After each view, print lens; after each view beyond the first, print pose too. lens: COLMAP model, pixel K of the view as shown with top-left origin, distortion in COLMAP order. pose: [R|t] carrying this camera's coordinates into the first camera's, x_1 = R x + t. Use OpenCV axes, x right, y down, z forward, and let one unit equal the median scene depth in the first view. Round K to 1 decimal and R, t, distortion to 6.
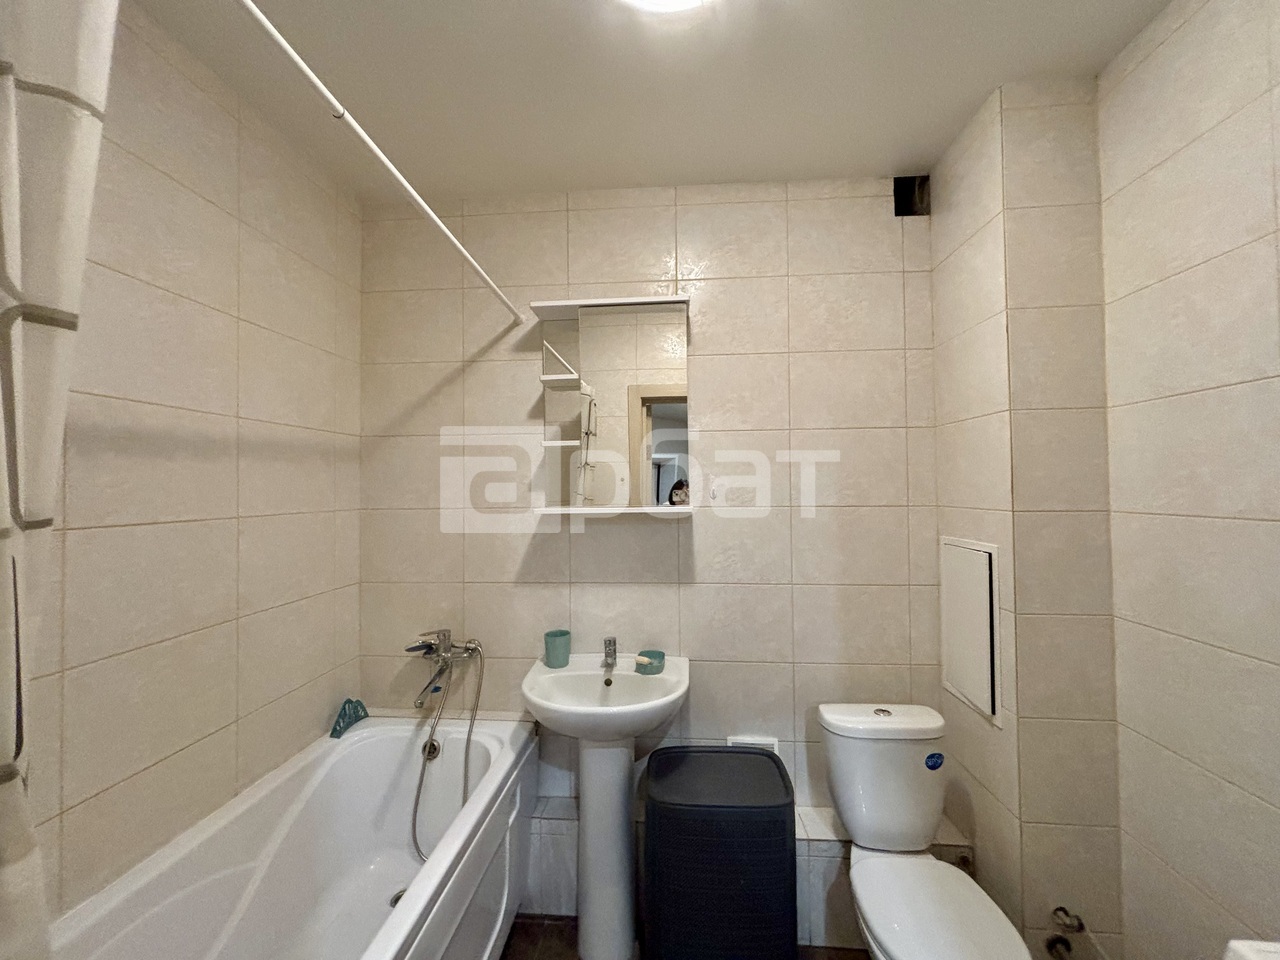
lens RADIAL K [[514.4, 0, 640.4], [0, 514.4, 483.5], [0, 0, 1]] dist [0.003863, -0.000613]
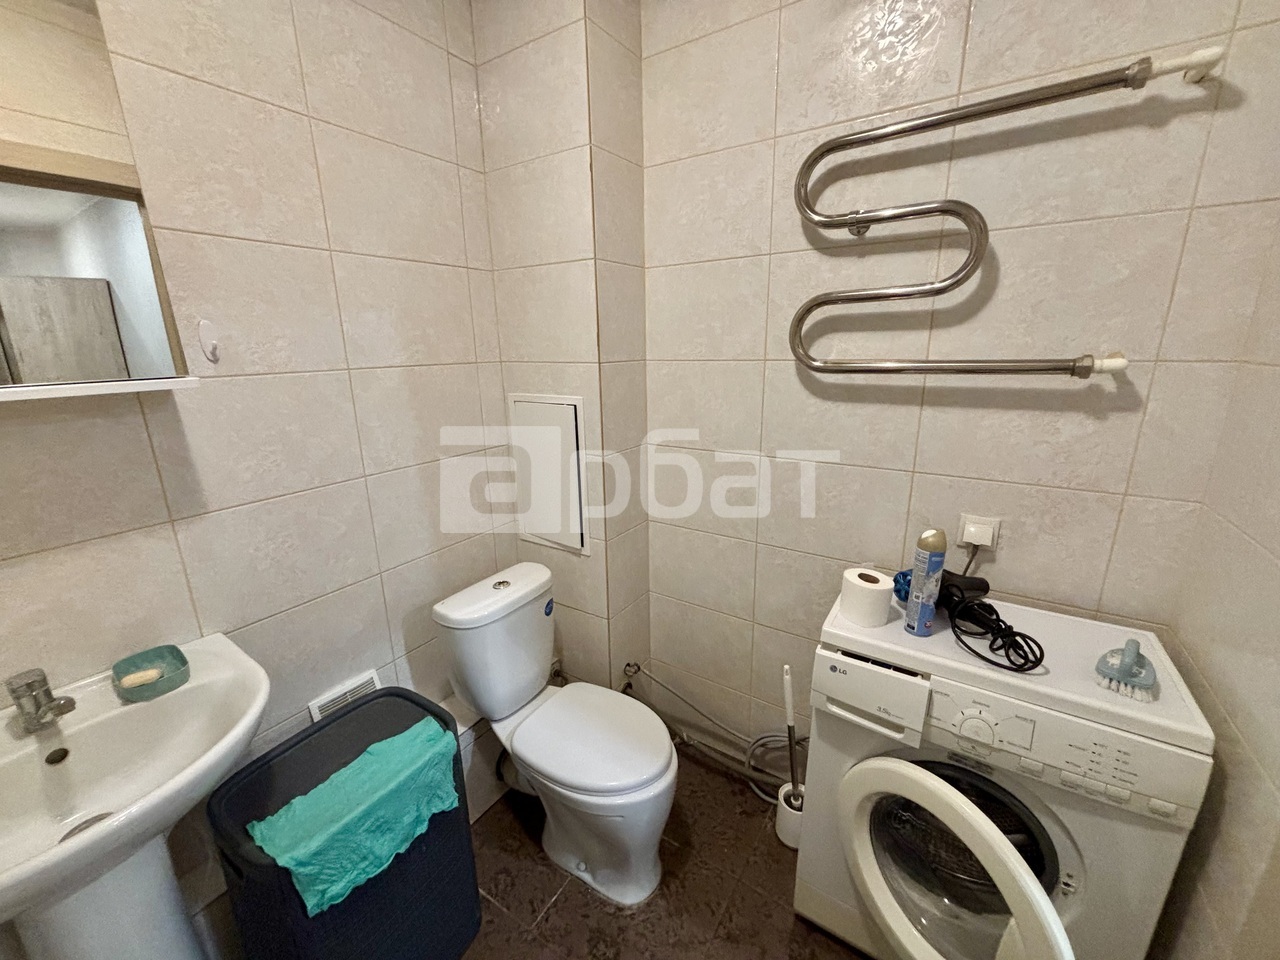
lens RADIAL K [[514.4, 0, 638.2], [0, 514.4, 476.9], [0, 0, 1]] dist [0.003863, -0.000613]
pose [[0.482926, -0.225317, 0.846177, -0.166994], [0.003344, 0.966796, 0.255527, 0.009439], [-0.875655, -0.120571, 0.467644, 0.359818]]
